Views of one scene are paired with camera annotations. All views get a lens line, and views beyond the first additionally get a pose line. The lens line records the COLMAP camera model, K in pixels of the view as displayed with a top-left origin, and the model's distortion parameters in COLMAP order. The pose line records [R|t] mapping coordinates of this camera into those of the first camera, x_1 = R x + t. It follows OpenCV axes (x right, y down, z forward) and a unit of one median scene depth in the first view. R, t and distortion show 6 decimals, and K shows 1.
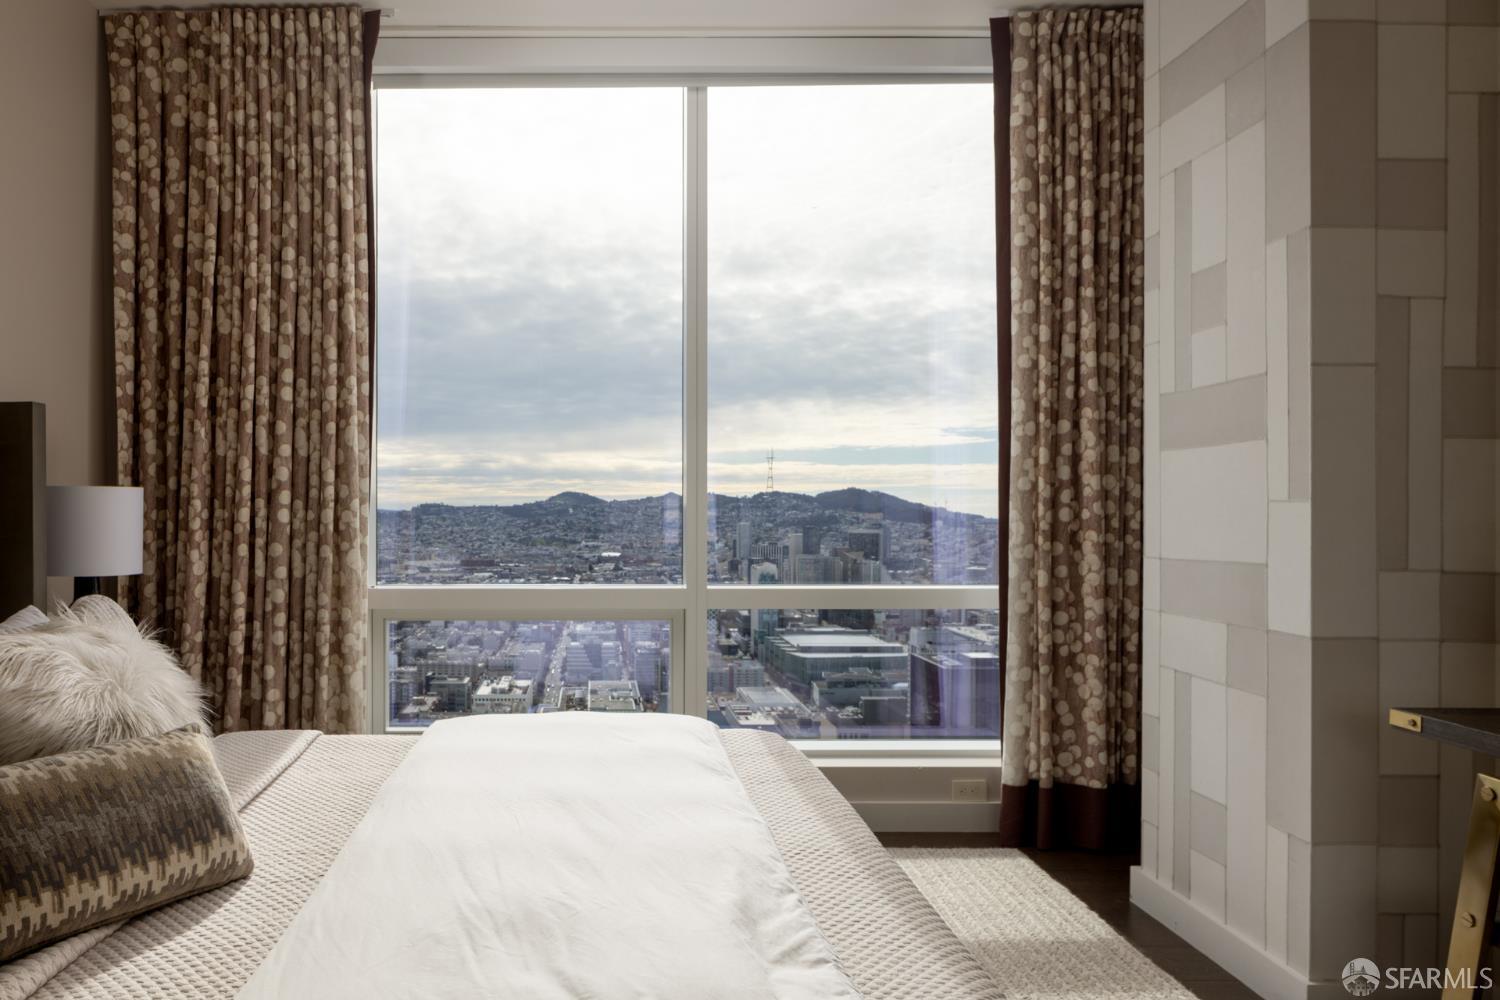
lens RADIAL K [[983.3, 0, 749.9], [0, 983.3, 497.2], [0, 0, 1]] dist [-0.007937, 0.001437]
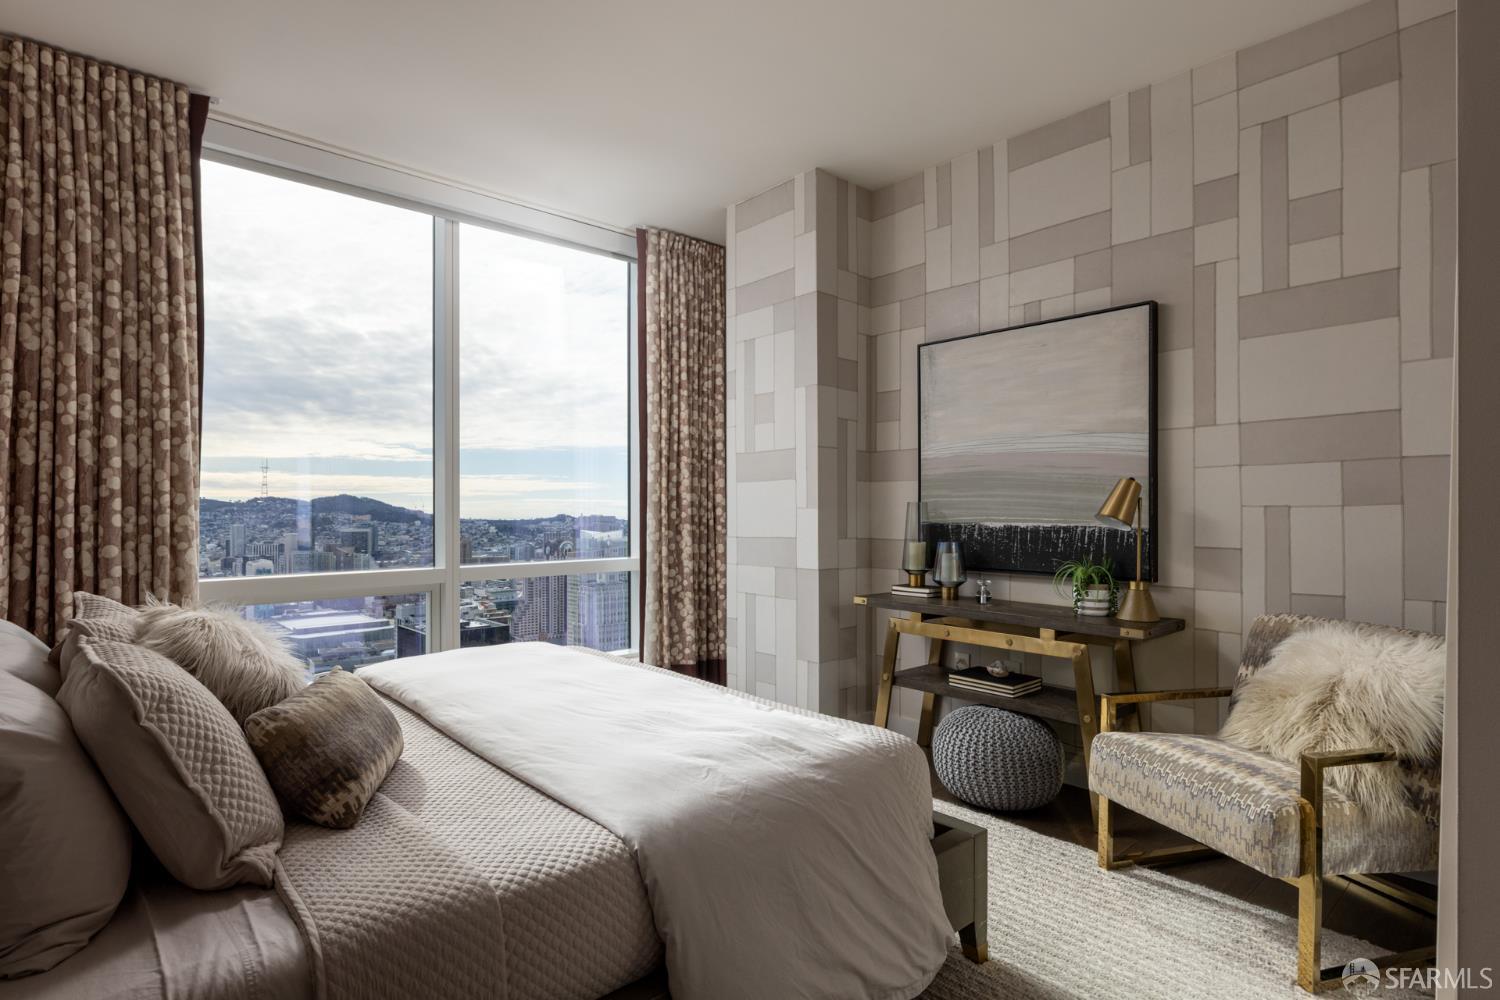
lens RADIAL K [[772.8, 0, 749.9], [0, 772.8, 490.1], [0, 0, 1]] dist [0.000034, -0.003095]
pose [[0.739508, 0.015308, 0.672973, -0.520034], [-0.005280, 0.999843, -0.016941, -0.004852], [-0.673127, 0.008975, 0.739473, -0.136667]]
